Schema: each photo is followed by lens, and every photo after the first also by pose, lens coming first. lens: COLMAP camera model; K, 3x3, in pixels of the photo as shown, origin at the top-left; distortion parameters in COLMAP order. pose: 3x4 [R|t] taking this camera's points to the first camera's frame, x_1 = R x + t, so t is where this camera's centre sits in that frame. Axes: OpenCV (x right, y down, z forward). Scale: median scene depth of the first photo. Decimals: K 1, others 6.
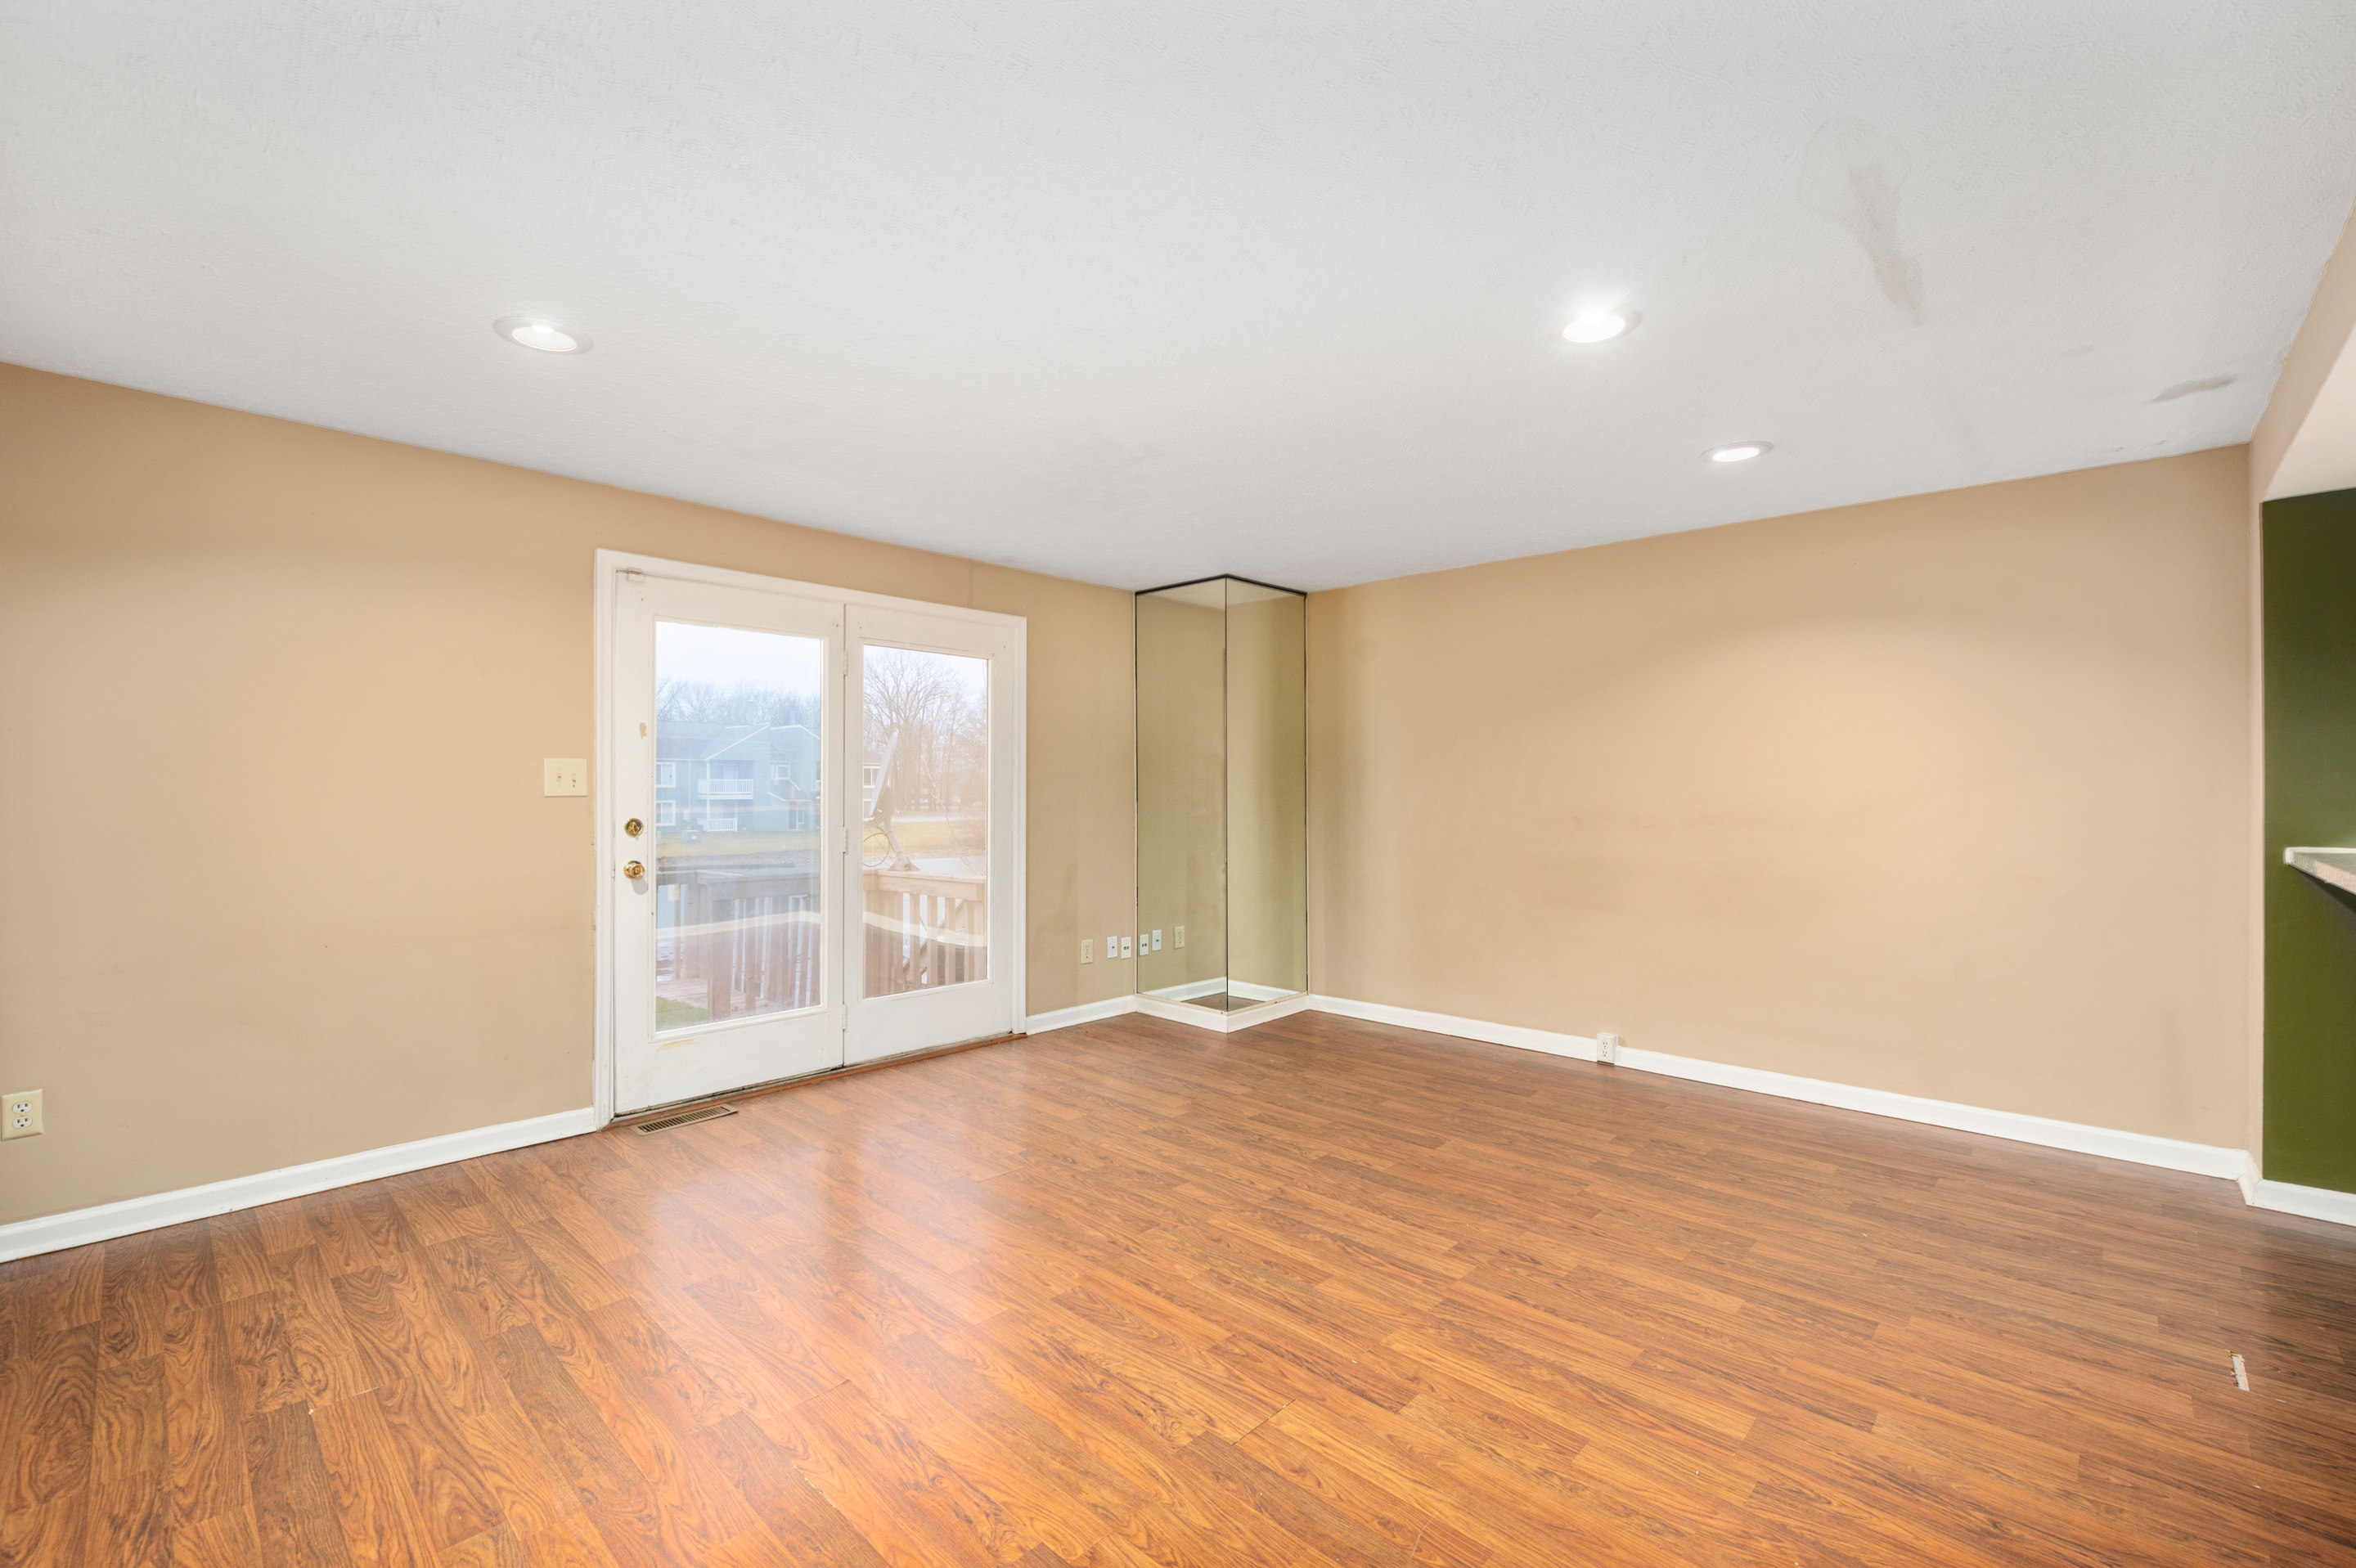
lens RADIAL K [[983.2, 0, 1189.7], [0, 983.2, 790.4], [0, 0, 1]] dist [-0.001699, 0.000000]
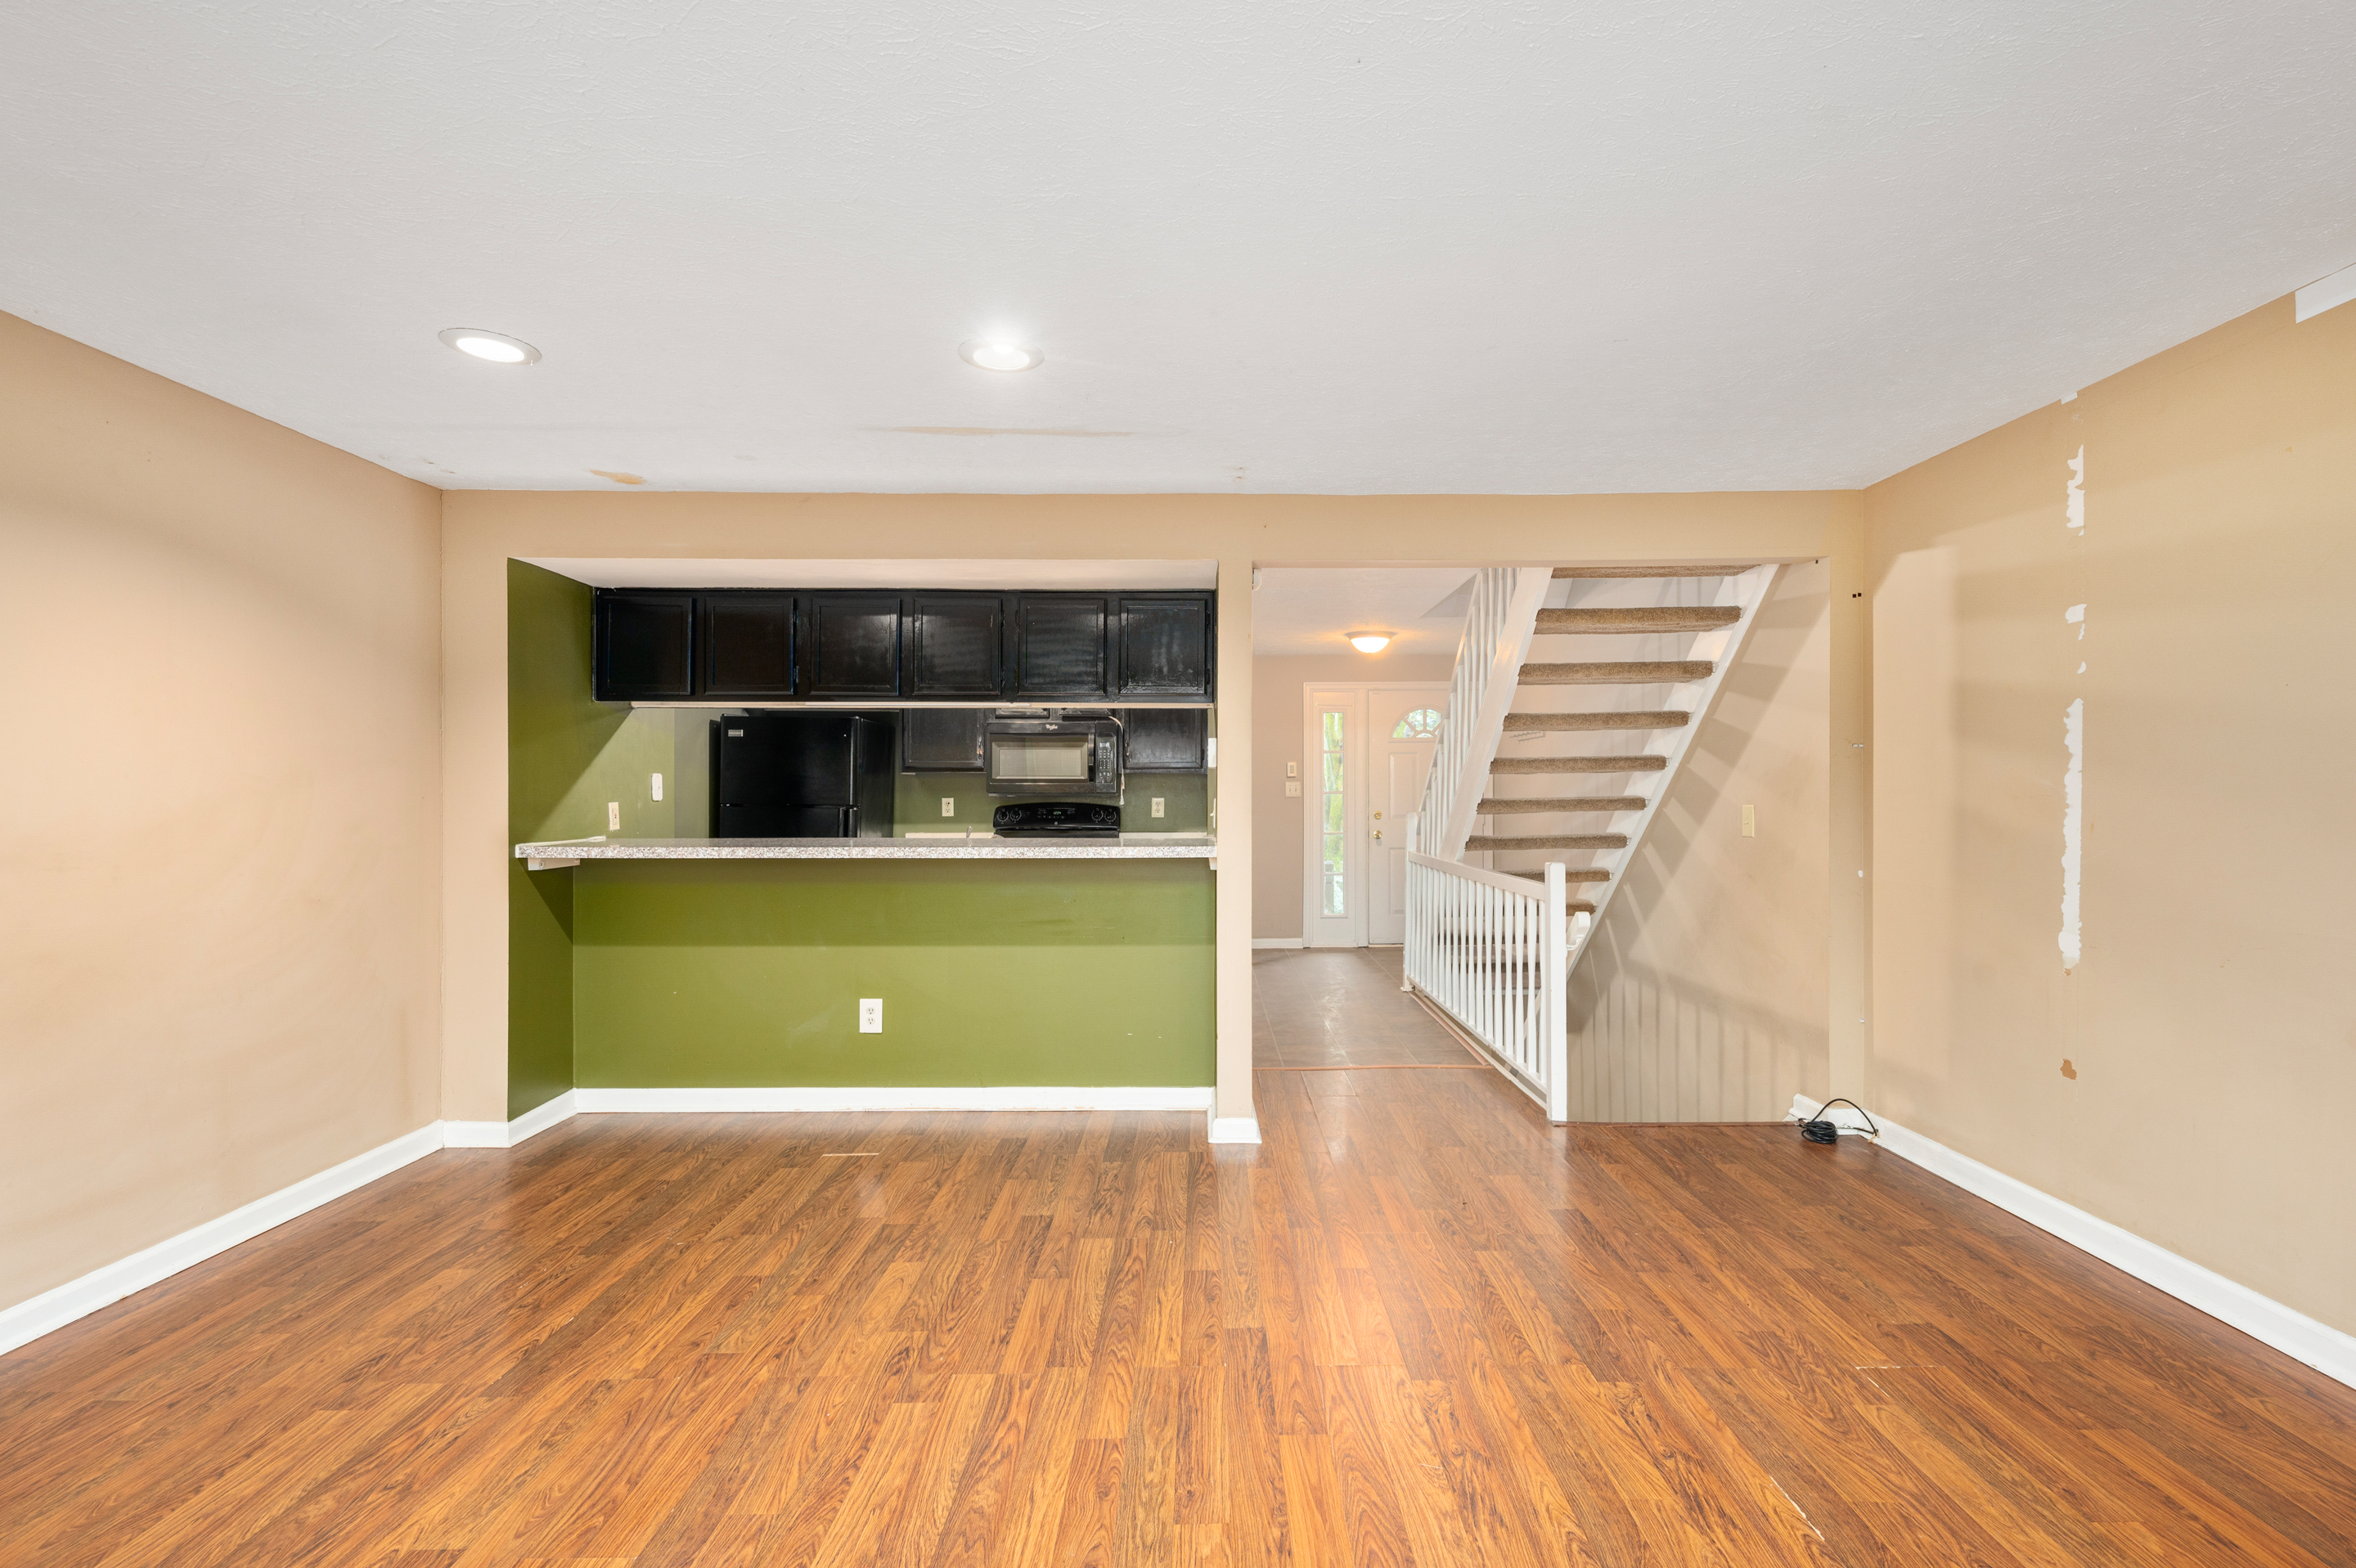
lens RADIAL K [[1100.2, 0, 1188.6], [0, 1100.2, 784.1], [0, 0, 1]] dist [0.004044, 0.000463]
pose [[-0.687192, 0.007292, 0.726439, -0.533121], [0.001856, 0.999964, -0.008282, -0.006978], [-0.726474, -0.004343, -0.687181, 1.517800]]
